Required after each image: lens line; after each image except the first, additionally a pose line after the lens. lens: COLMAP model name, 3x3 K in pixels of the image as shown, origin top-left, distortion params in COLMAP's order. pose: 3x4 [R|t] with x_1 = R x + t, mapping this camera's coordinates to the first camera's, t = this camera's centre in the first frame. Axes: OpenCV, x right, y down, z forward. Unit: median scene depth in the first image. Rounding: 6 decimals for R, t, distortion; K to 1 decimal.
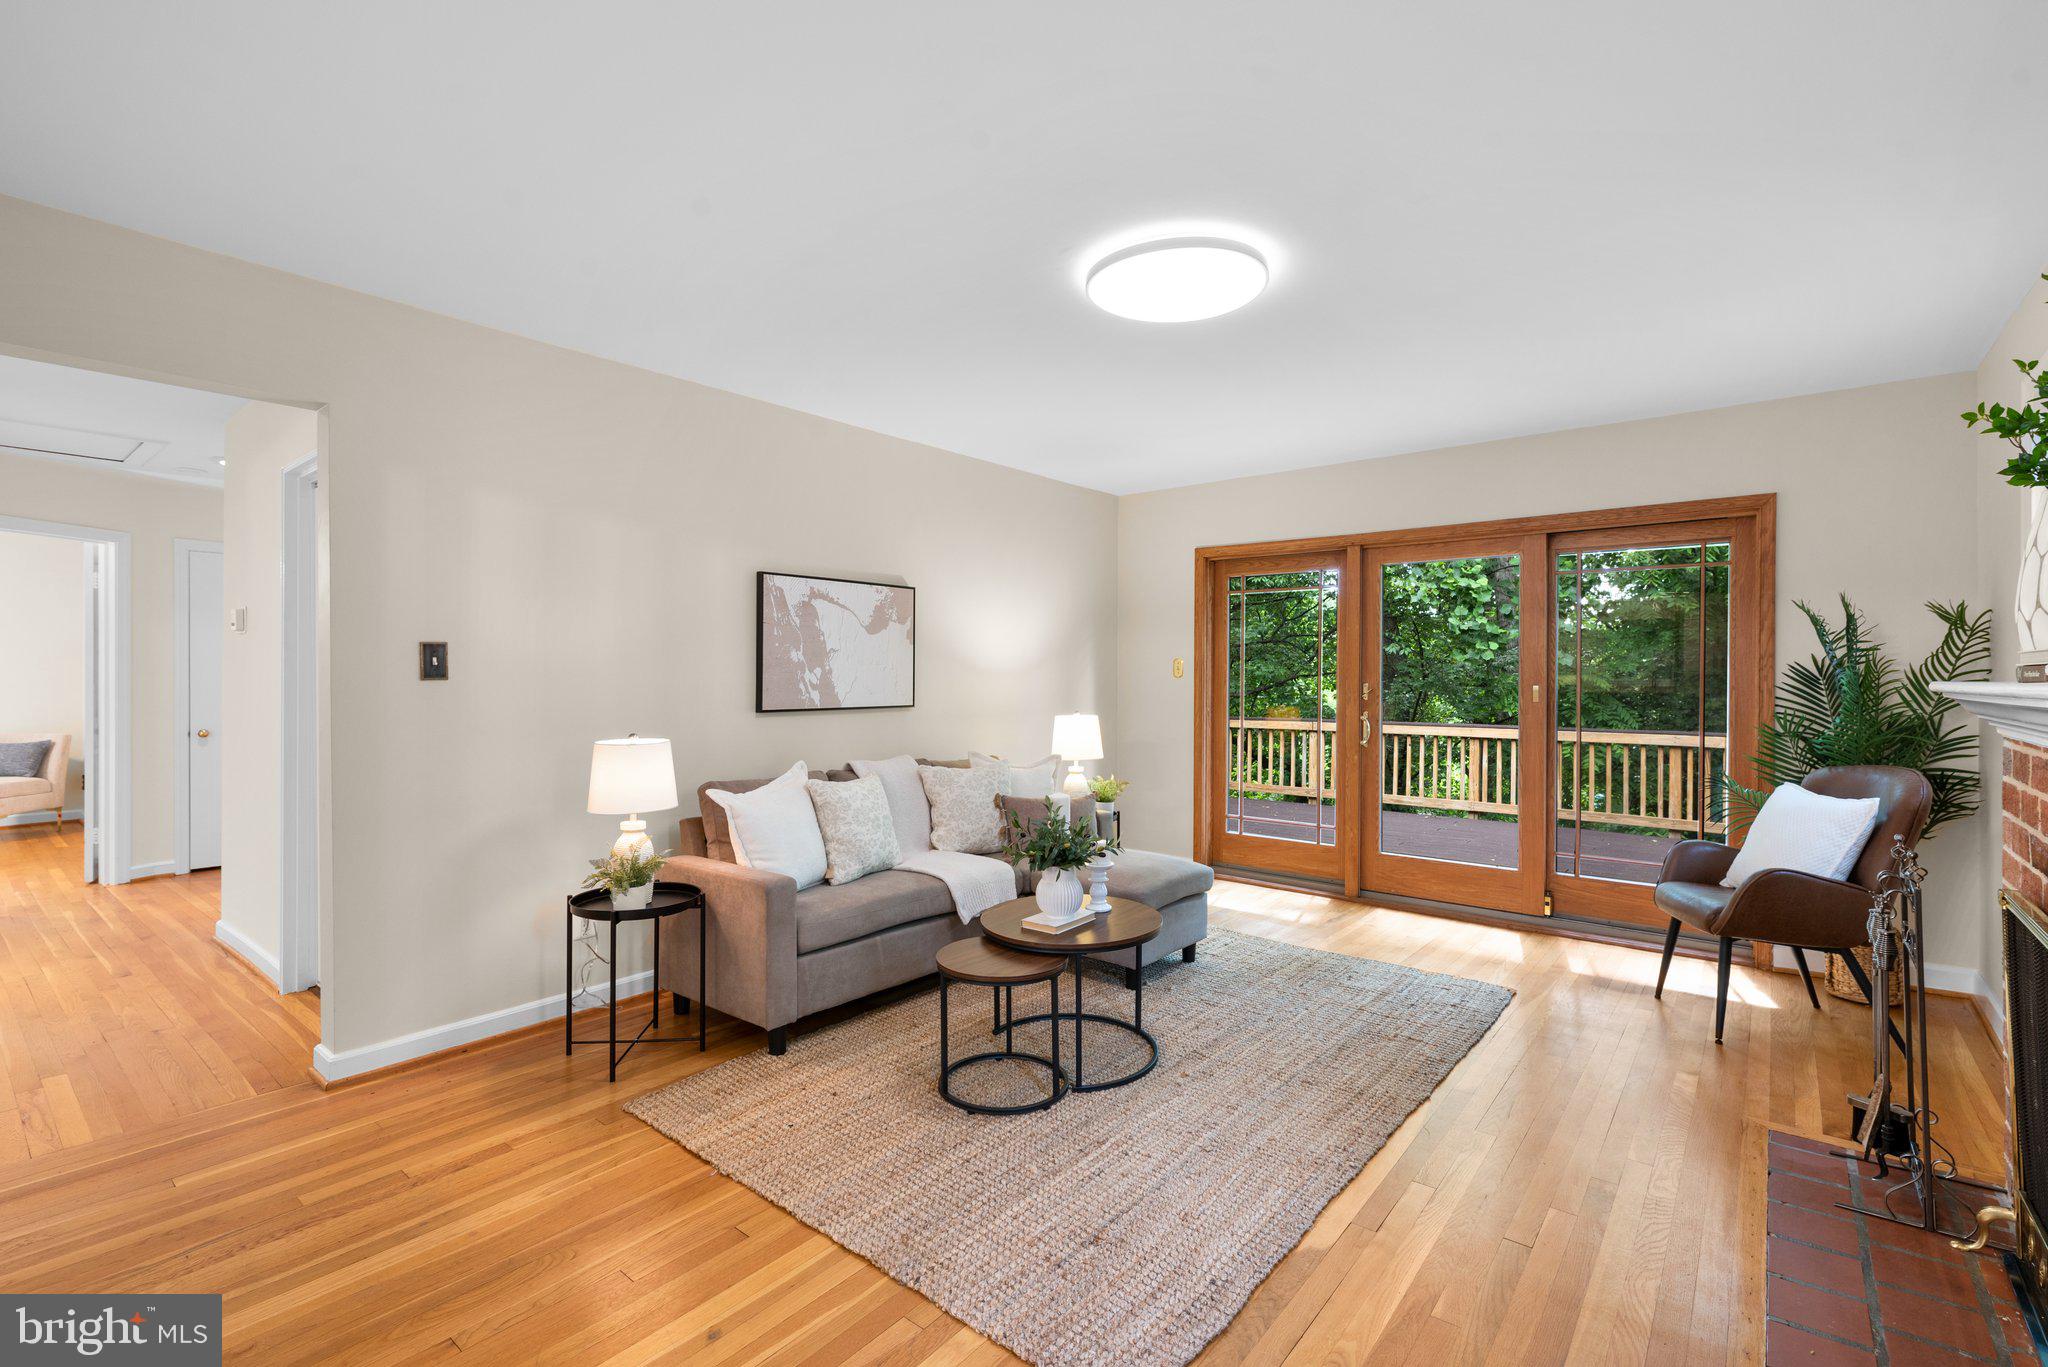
lens RADIAL K [[920.8, 0, 1031.1], [0, 920.8, 668.8], [0, 0, 1]] dist [0.004742, -0.002090]
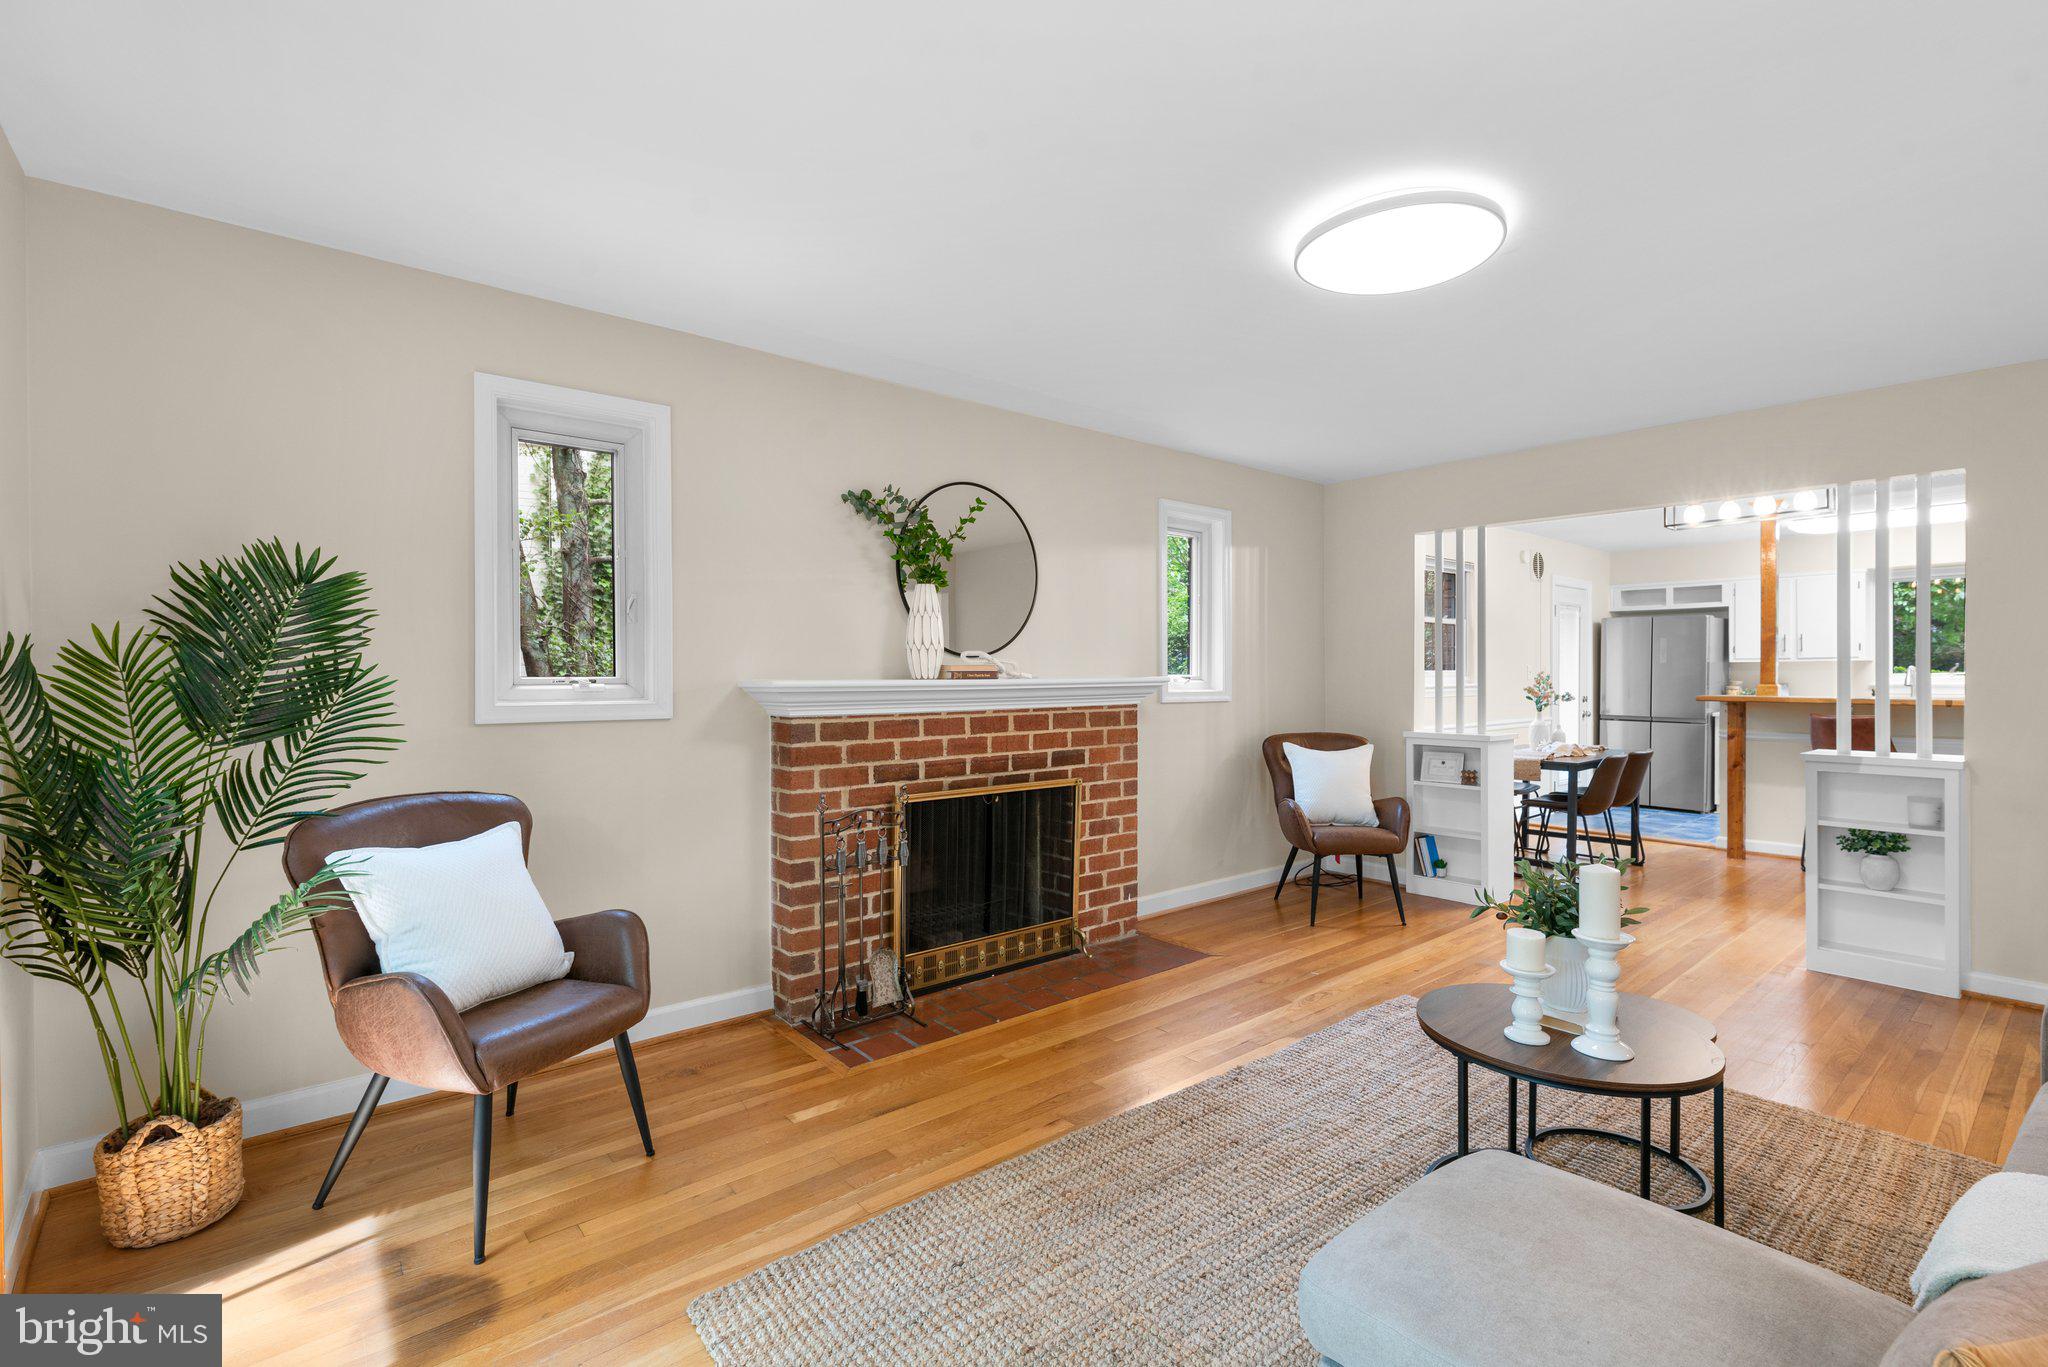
lens RADIAL K [[920.8, 0, 1032.9], [0, 920.8, 678.2], [0, 0, 1]] dist [0.004742, -0.002090]
pose [[-0.982761, -0.002020, 0.184869, 0.238599], [-0.002443, 0.999995, -0.002056, 0.008008], [-0.184864, -0.002472, -0.982761, 1.388728]]
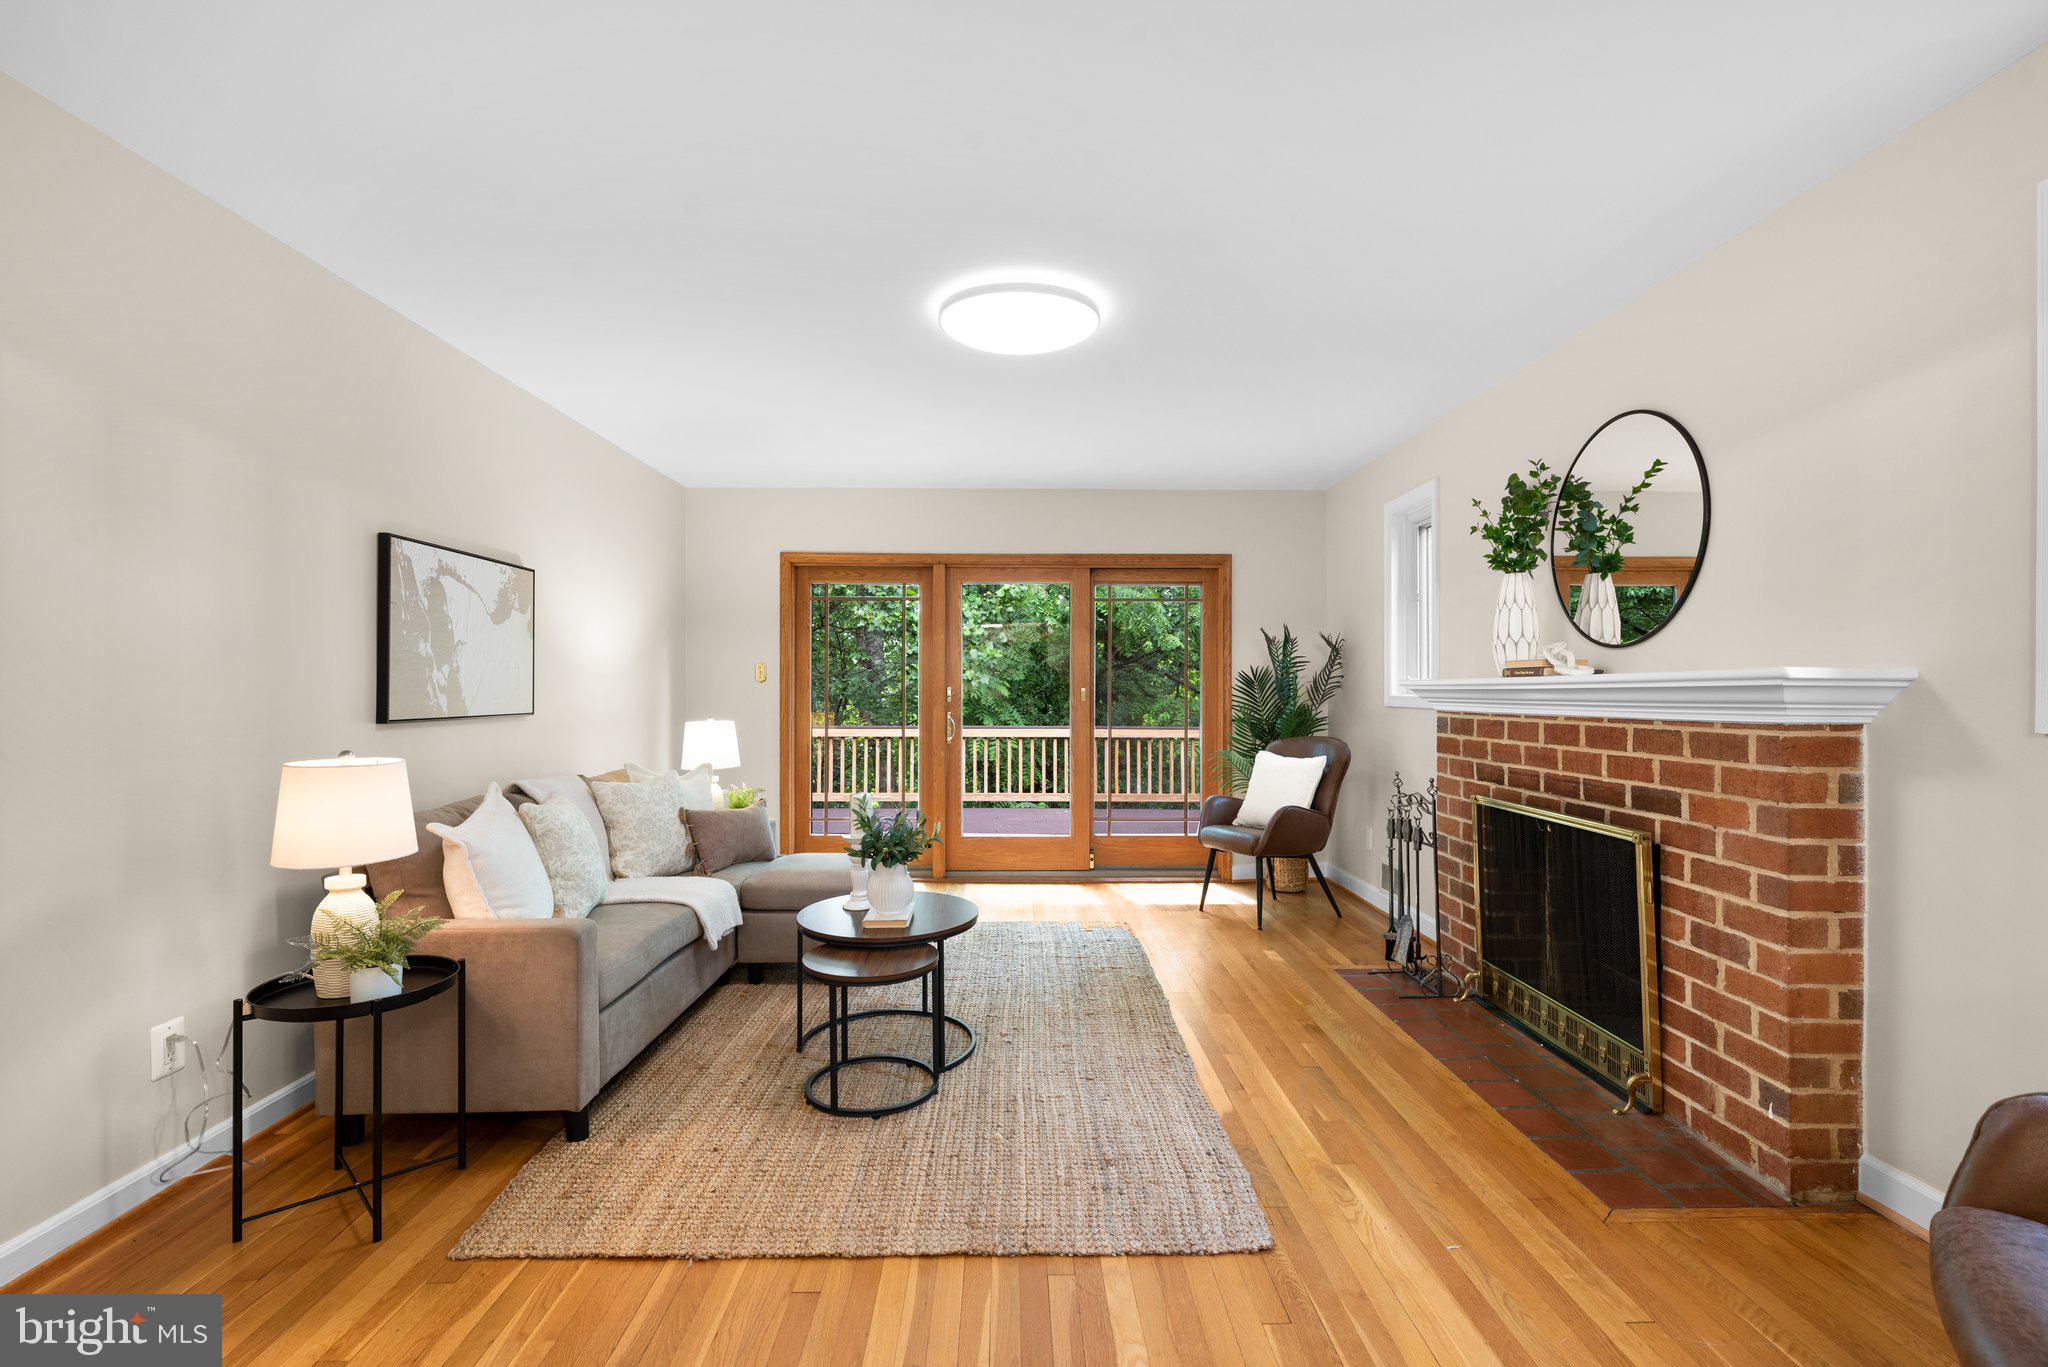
lens RADIAL K [[920.8, 0, 1027.5], [0, 920.8, 688.1], [0, 0, 1]] dist [0.004742, -0.002090]
pose [[0.762687, -0.001088, 0.646766, -0.392154], [-0.003042, 0.999981, 0.005270, 0.013977], [-0.646760, -0.005987, 0.762670, 0.104186]]
